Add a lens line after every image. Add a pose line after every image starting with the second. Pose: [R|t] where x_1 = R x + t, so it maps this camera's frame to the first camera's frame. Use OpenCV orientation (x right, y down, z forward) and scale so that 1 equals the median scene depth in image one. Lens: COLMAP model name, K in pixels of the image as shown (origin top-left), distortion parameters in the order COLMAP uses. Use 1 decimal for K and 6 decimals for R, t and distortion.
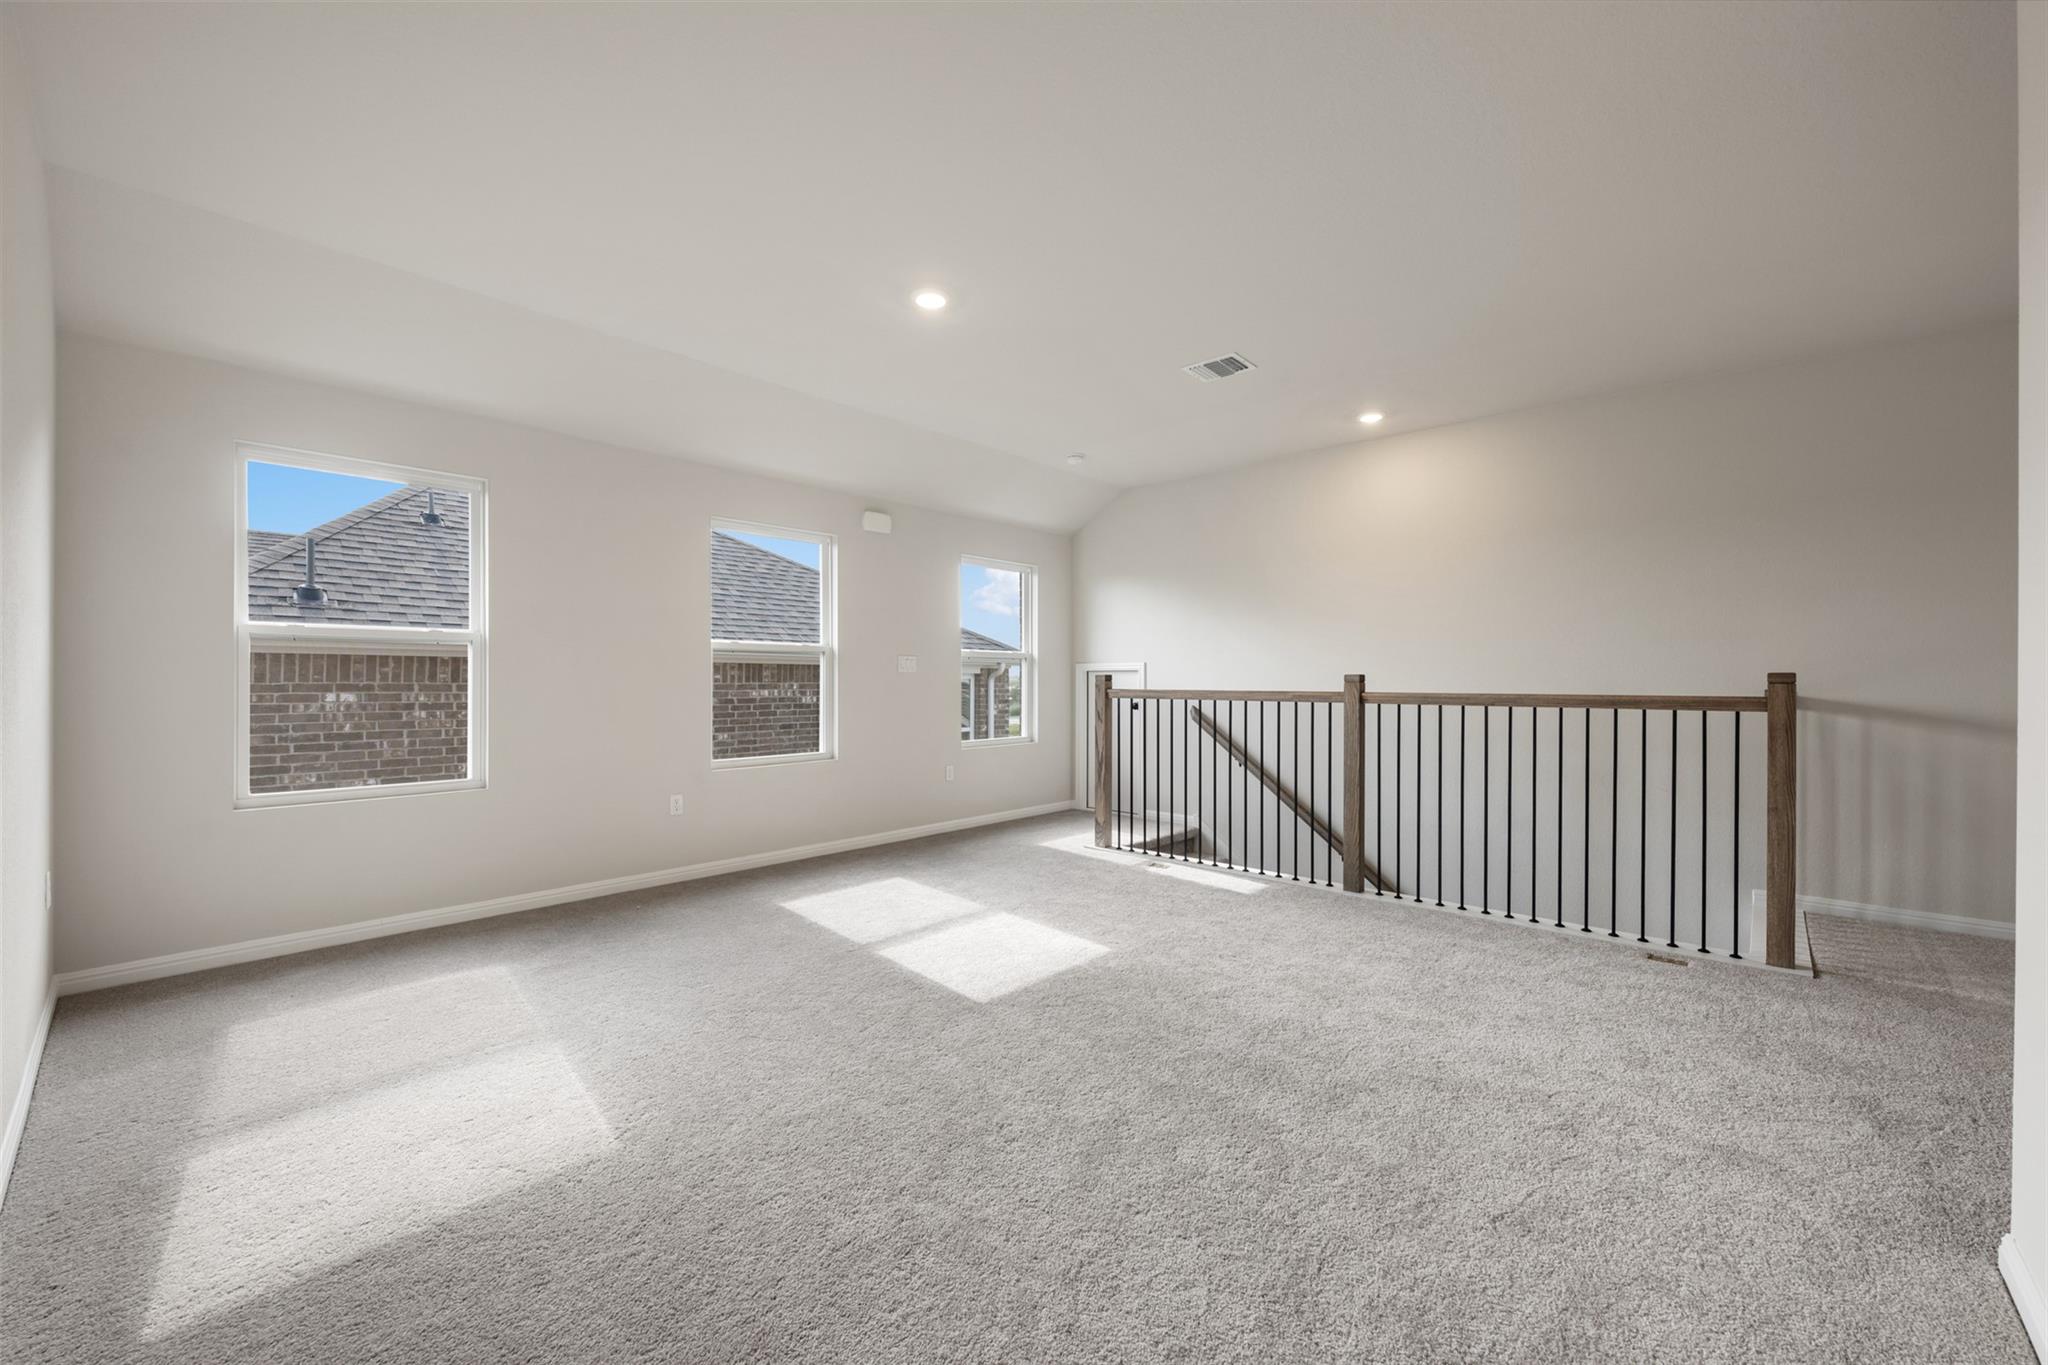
lens RADIAL K [[808.5, 0, 1024.0], [0, 808.5, 682.5], [0, 0, 1]] dist [-0.001170, -0.000014]
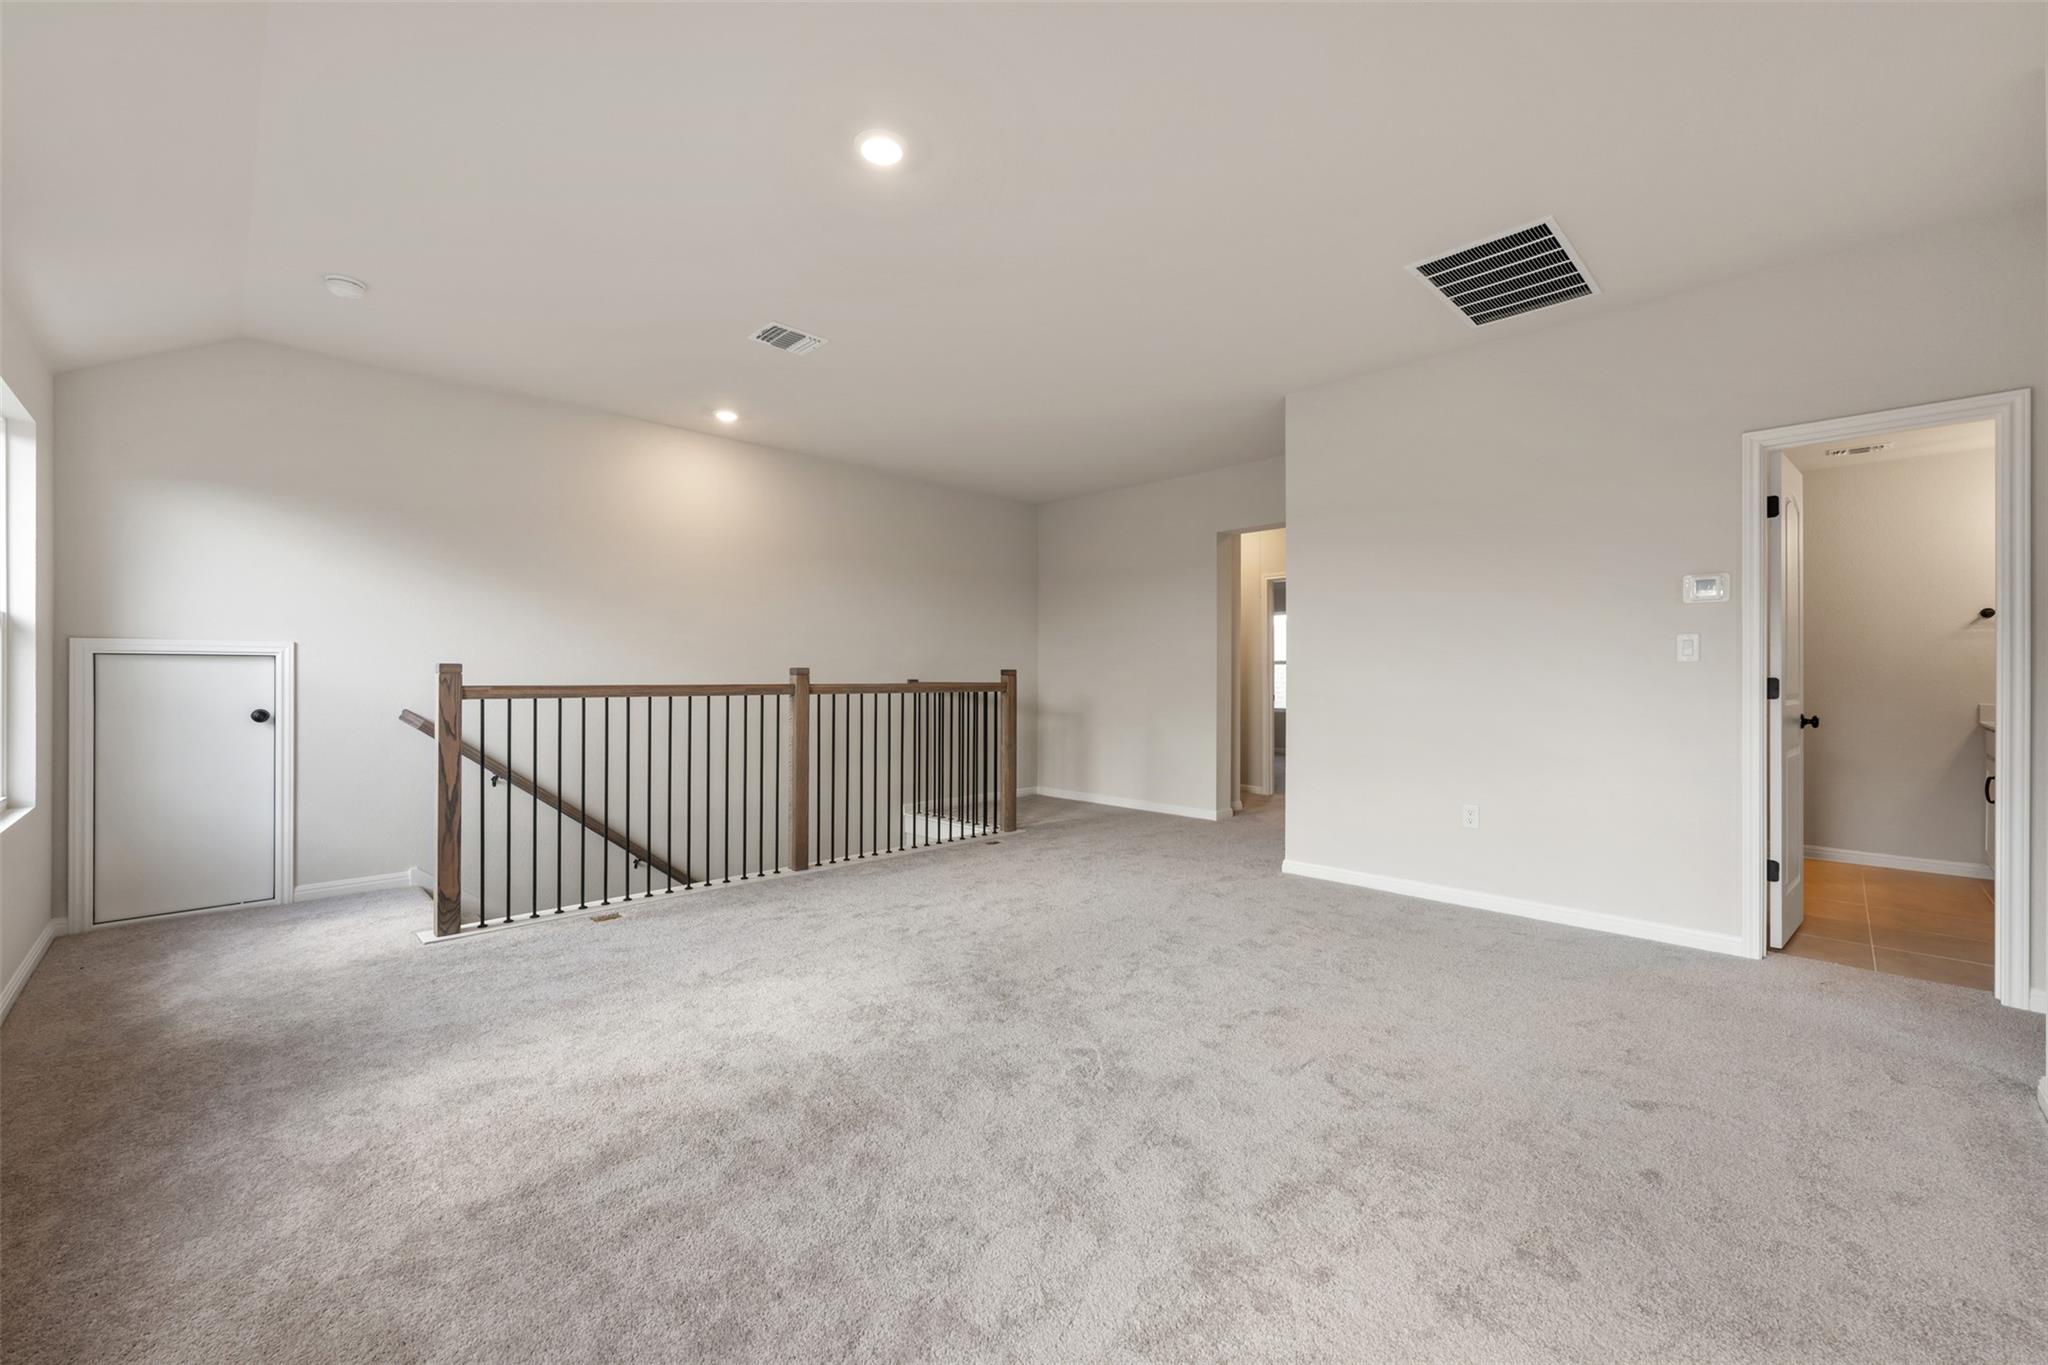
lens RADIAL K [[808.5, 0, 1024.0], [0, 808.5, 682.5], [0, 0, 1]] dist [-0.001170, -0.000014]
pose [[0.049276, -0.010181, 0.998733, -0.609560], [-0.001743, 0.999946, 0.010280, -0.001444], [-0.998784, -0.002247, 0.049255, 0.615295]]
